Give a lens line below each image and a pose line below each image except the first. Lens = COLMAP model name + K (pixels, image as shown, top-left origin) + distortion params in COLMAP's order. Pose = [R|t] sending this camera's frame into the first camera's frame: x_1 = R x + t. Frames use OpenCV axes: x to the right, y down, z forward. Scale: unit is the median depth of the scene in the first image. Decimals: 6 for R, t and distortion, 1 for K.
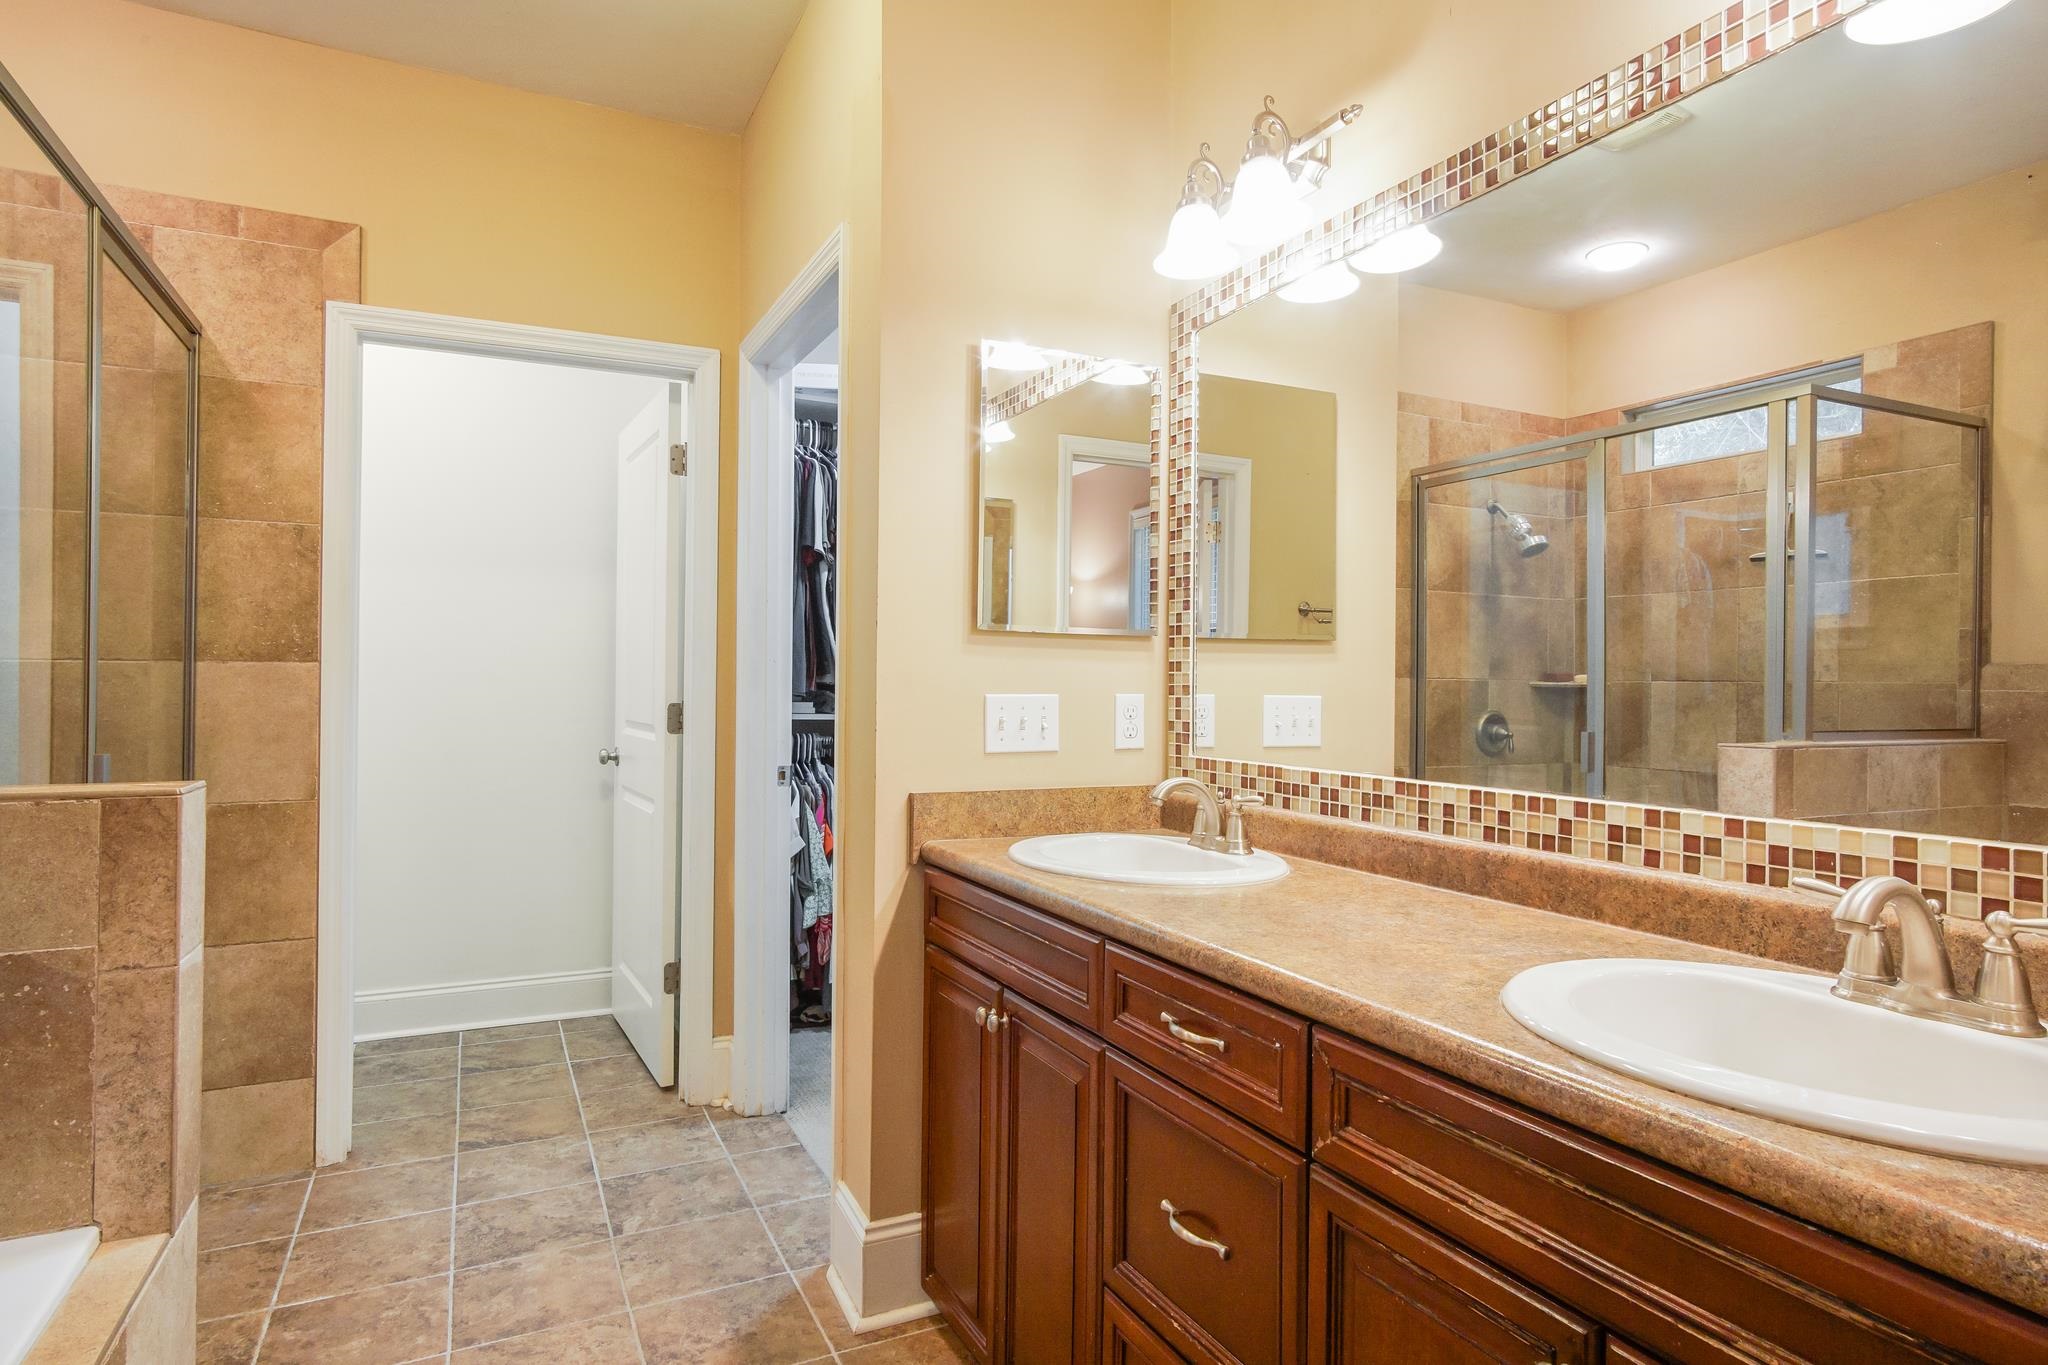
lens RADIAL K [[1108.5, 0, 1050.7], [0, 1108.5, 672.6], [0, 0, 1]] dist [-0.019452, 0.009909]
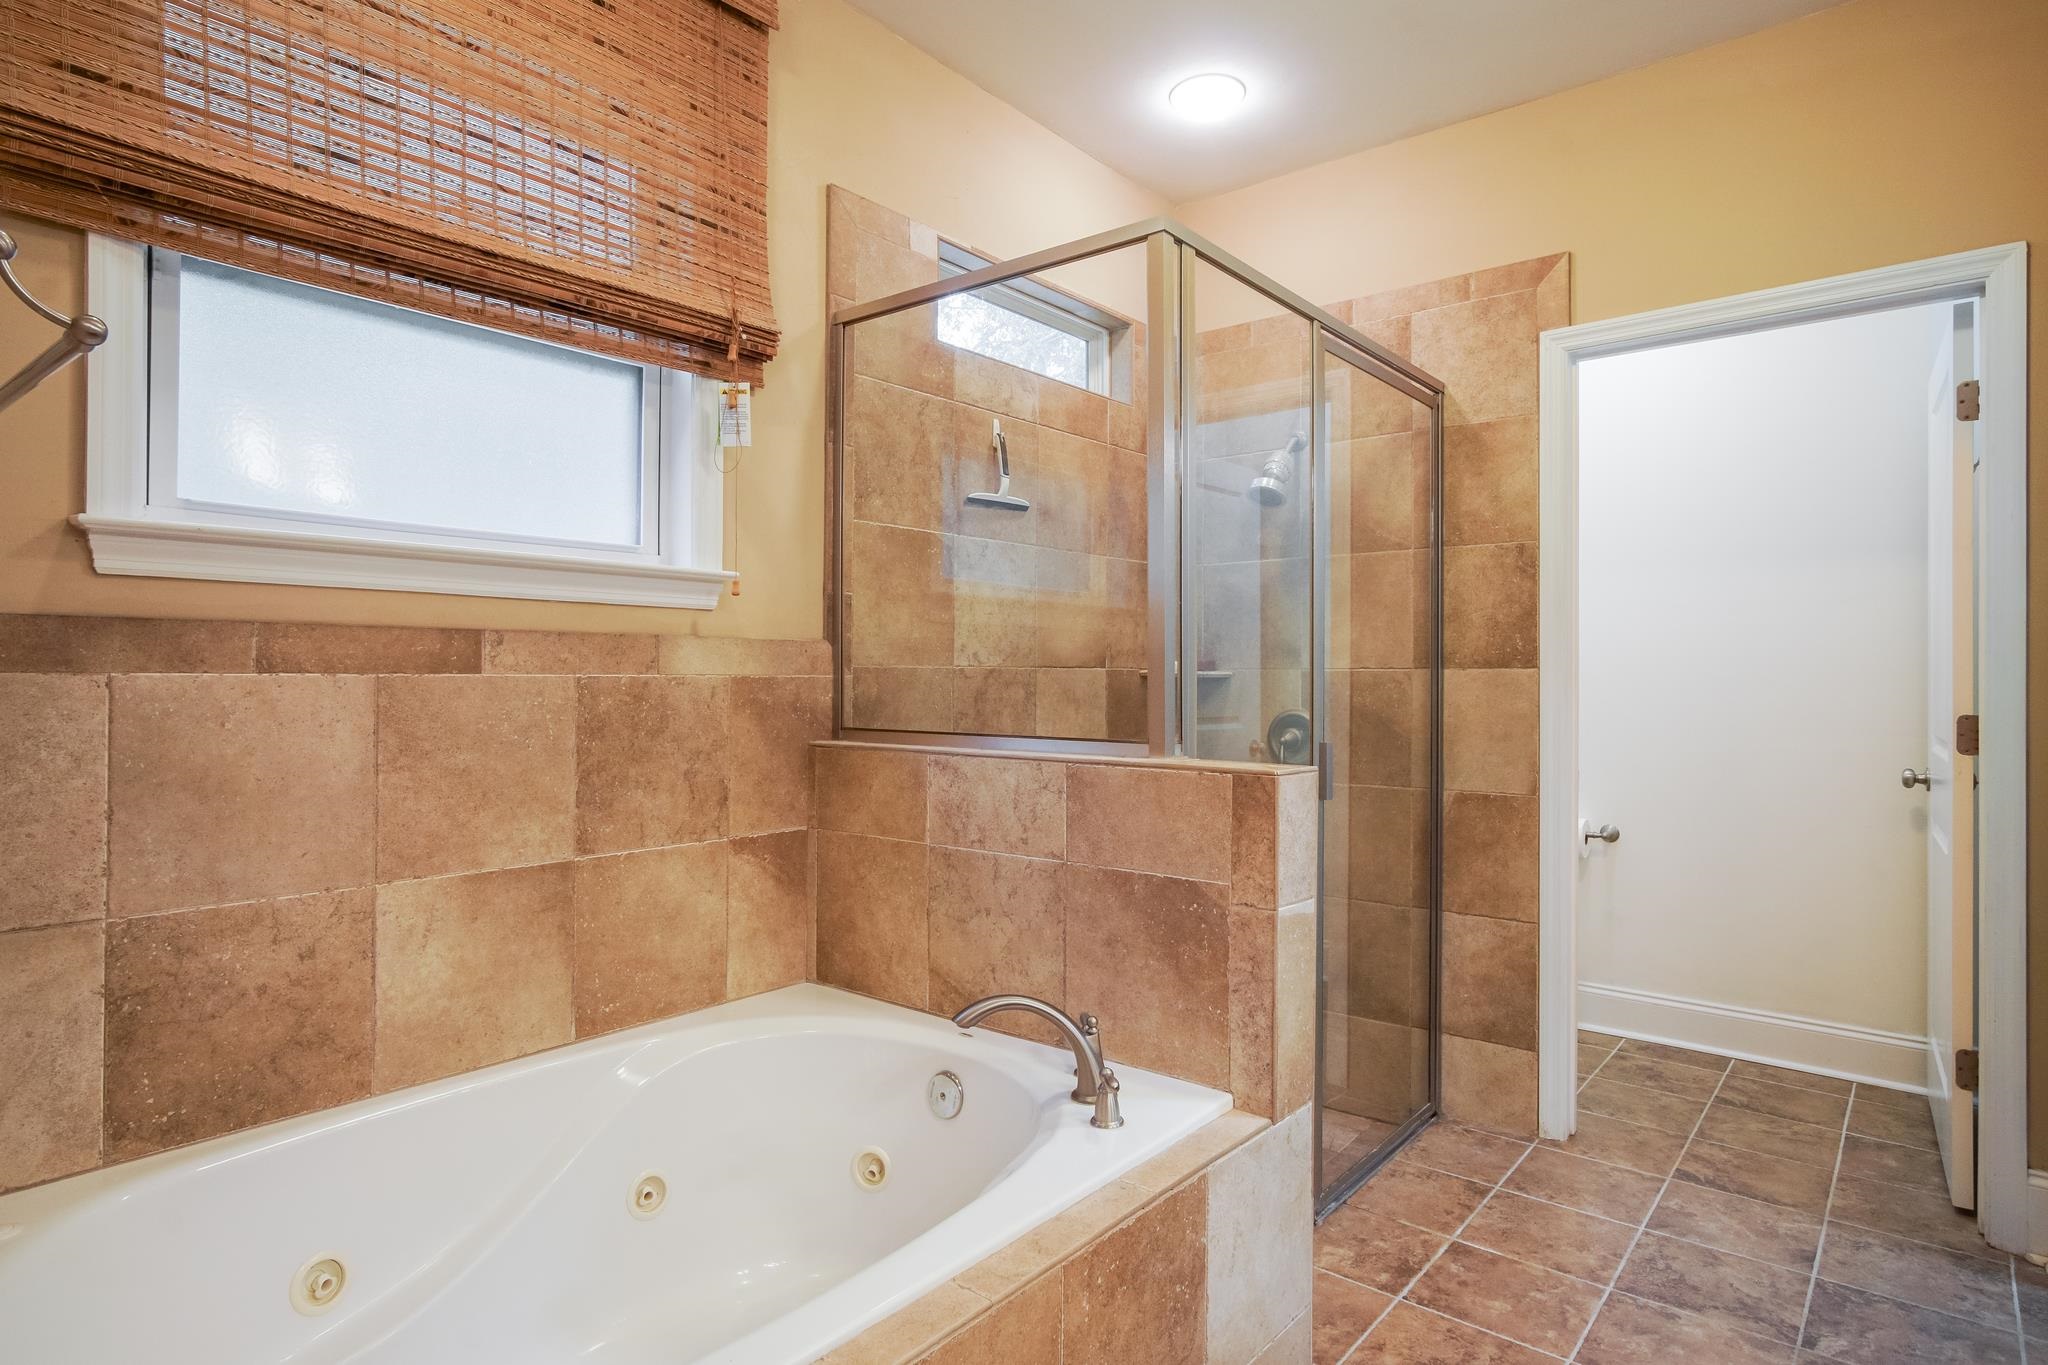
lens RADIAL K [[1108.5, 0, 1050.7], [0, 1108.5, 672.6], [0, 0, 1]] dist [-0.019452, 0.009909]
pose [[0.401286, -0.008845, -0.915910, 0.138425], [0.004445, 0.999960, -0.007709, 0.000904], [0.915942, -0.000978, 0.401309, 0.131534]]
